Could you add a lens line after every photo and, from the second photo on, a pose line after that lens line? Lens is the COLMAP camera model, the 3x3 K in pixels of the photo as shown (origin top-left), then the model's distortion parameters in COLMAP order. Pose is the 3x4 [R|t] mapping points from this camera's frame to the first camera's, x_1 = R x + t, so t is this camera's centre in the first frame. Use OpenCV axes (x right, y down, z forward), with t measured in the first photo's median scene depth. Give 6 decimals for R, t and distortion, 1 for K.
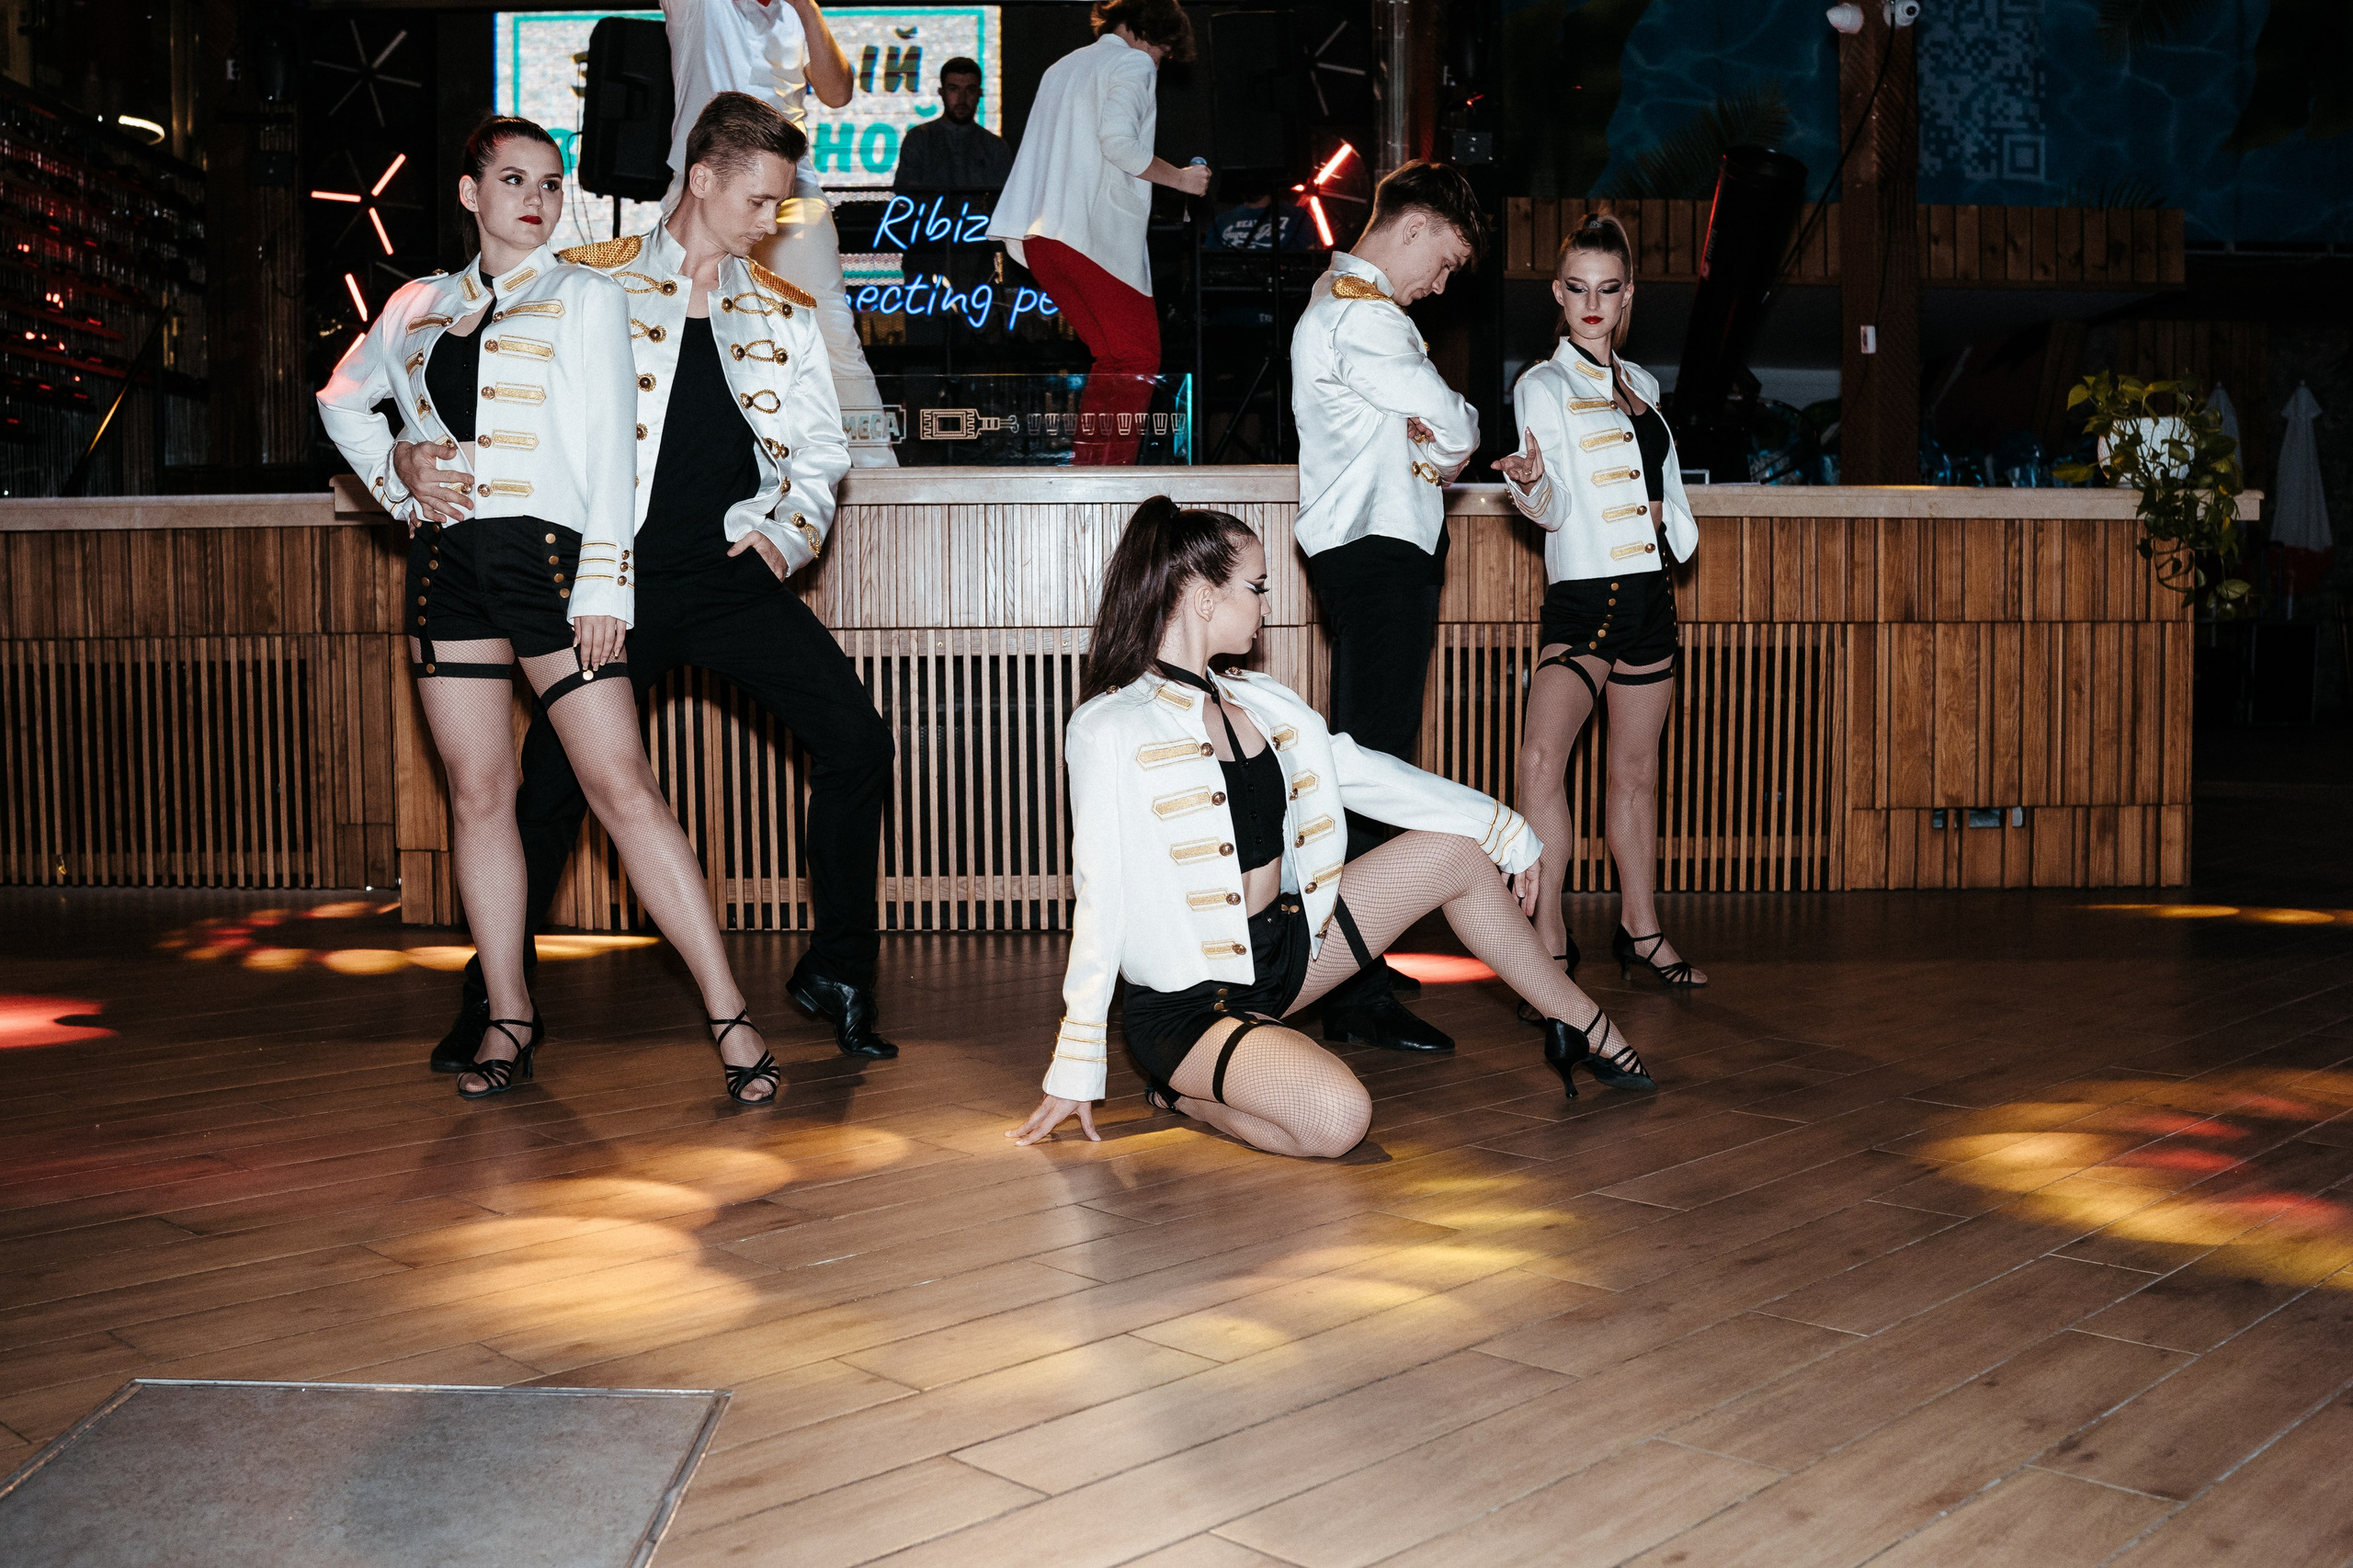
lens RADIAL K [[2619.7, 0, 1185.3], [0, 2619.7, 776.4], [0, 0, 1]] dist [-0.087780, 0.000000]
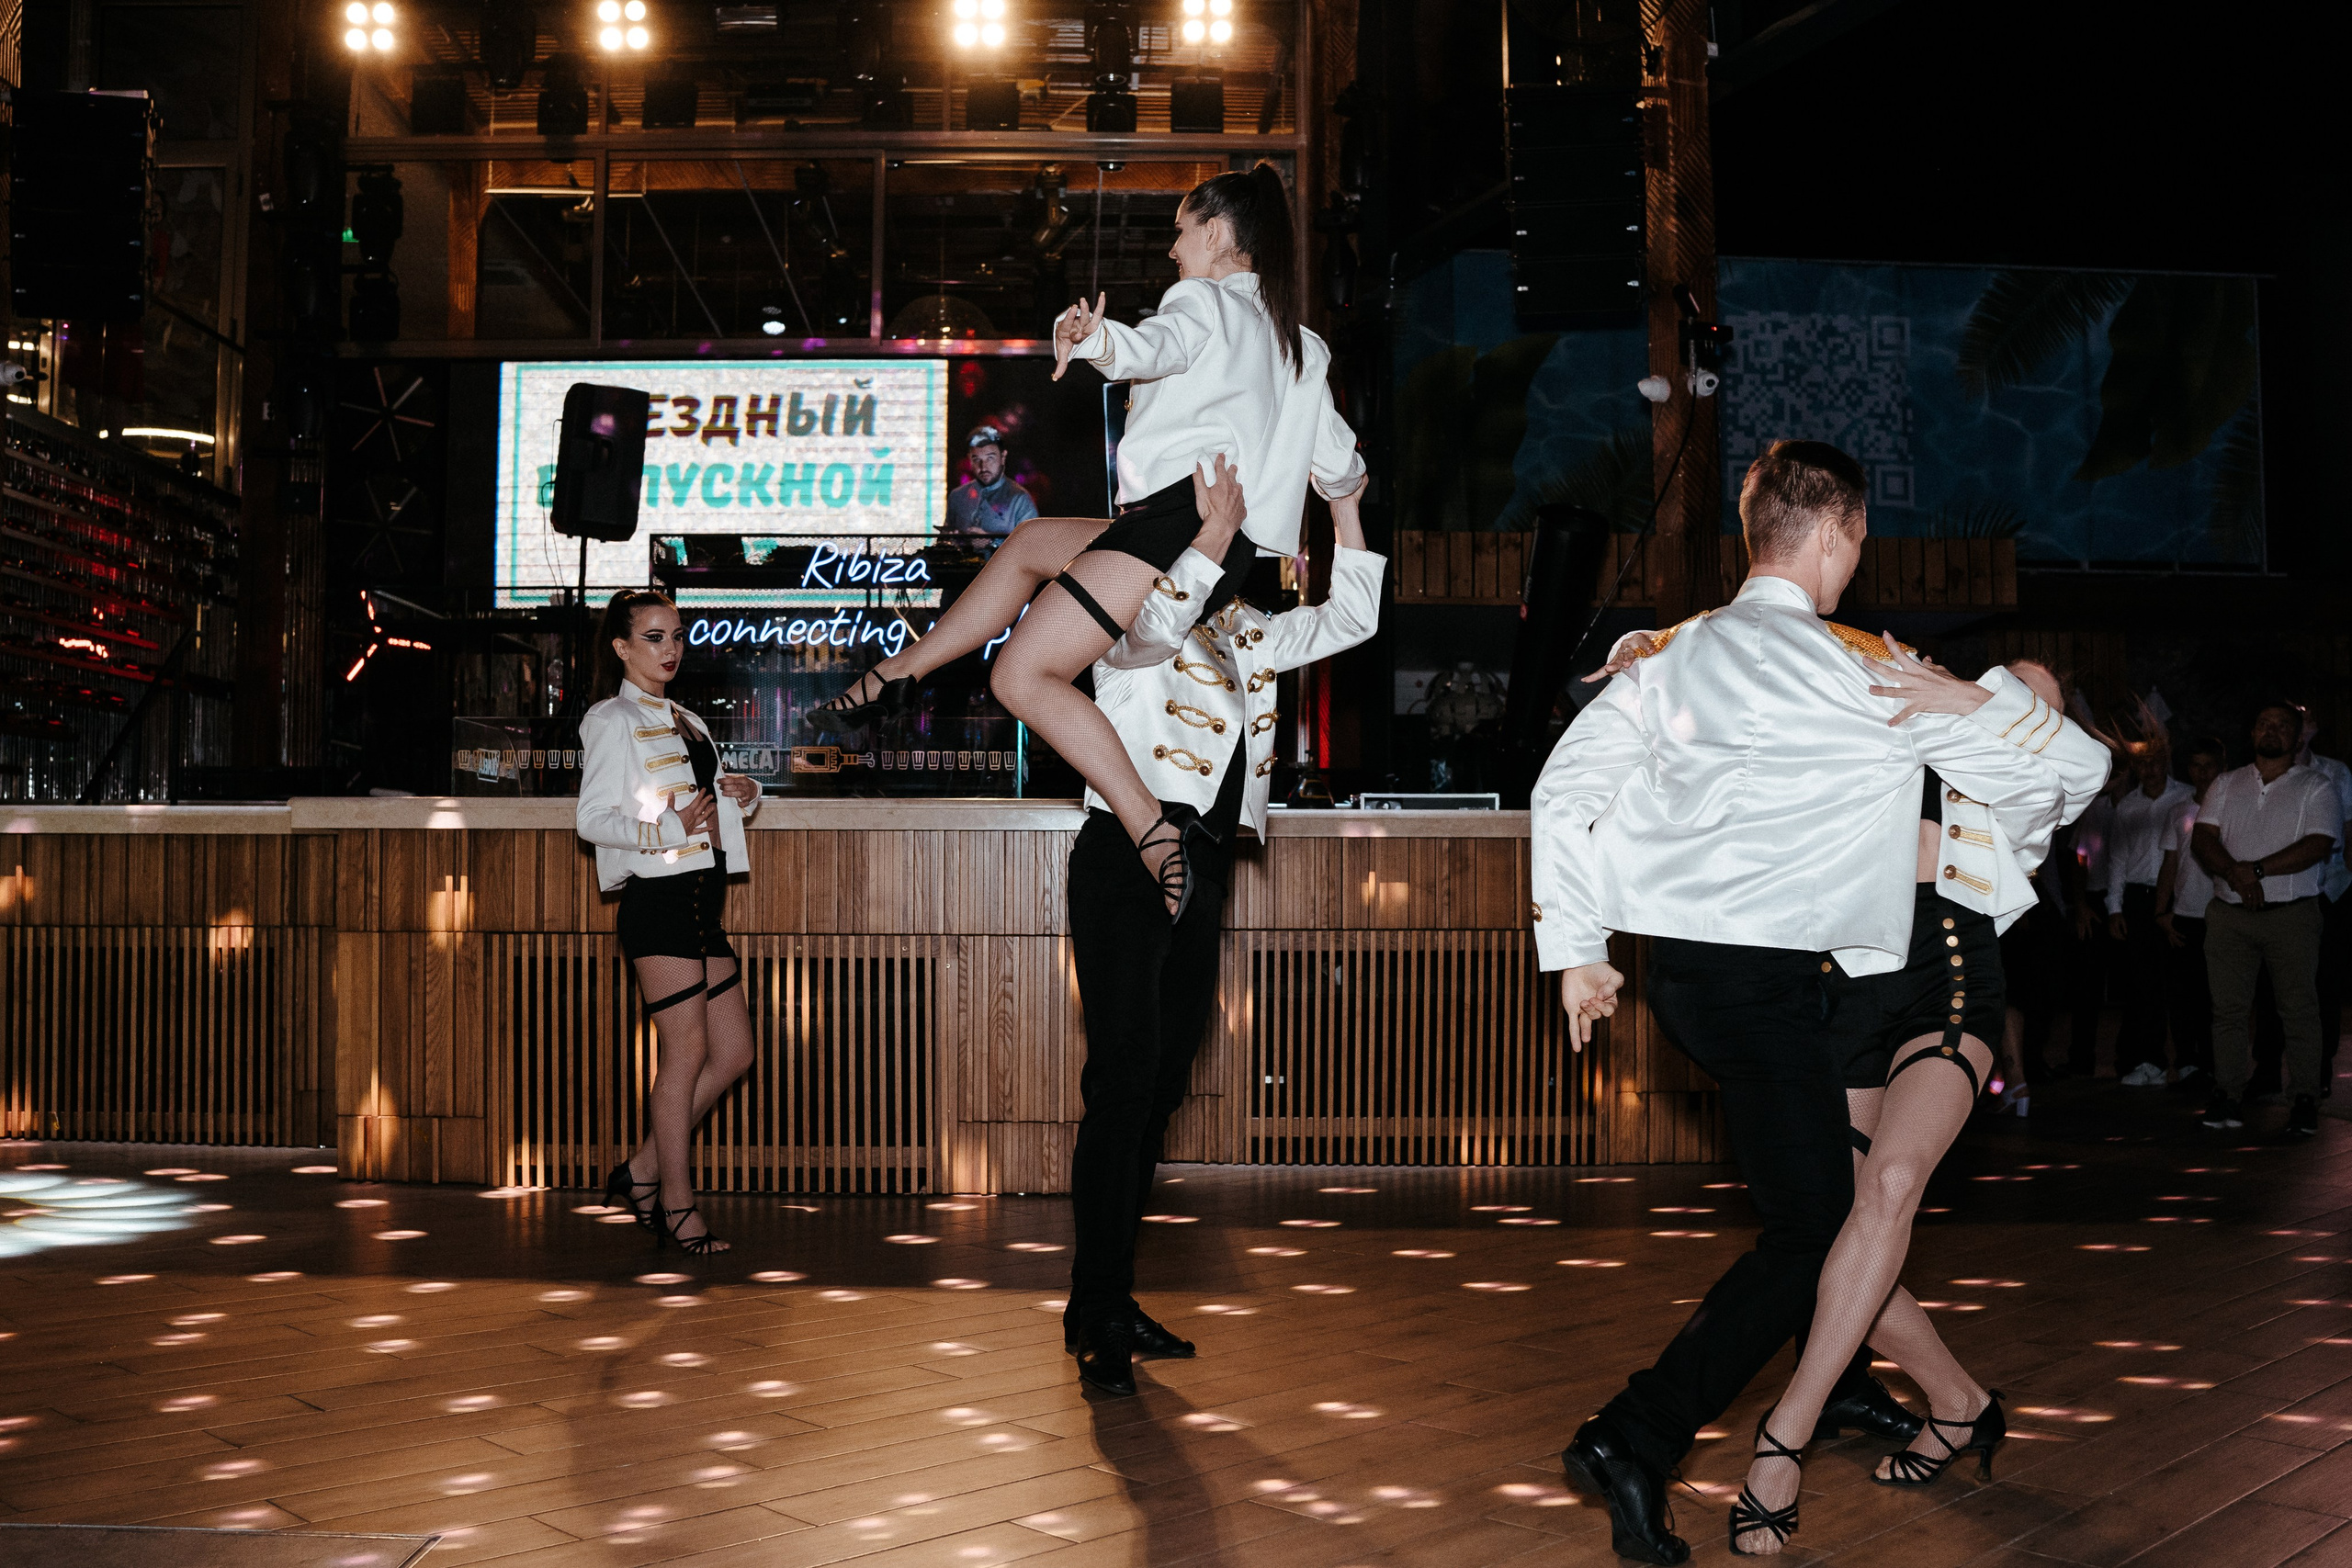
lens RADIAL K [[2553.8, 0, 1205.1], [0, 2553.8, 724.2], [0, 0, 1]] dist [-0.108361, 0.000000]
pose [[0.999899, 0.007644, -0.011981, 0.062090], [-0.009032, 0.992675, -0.120479, -0.008443], [0.010972, 0.120575, 0.992644, -0.085987]]
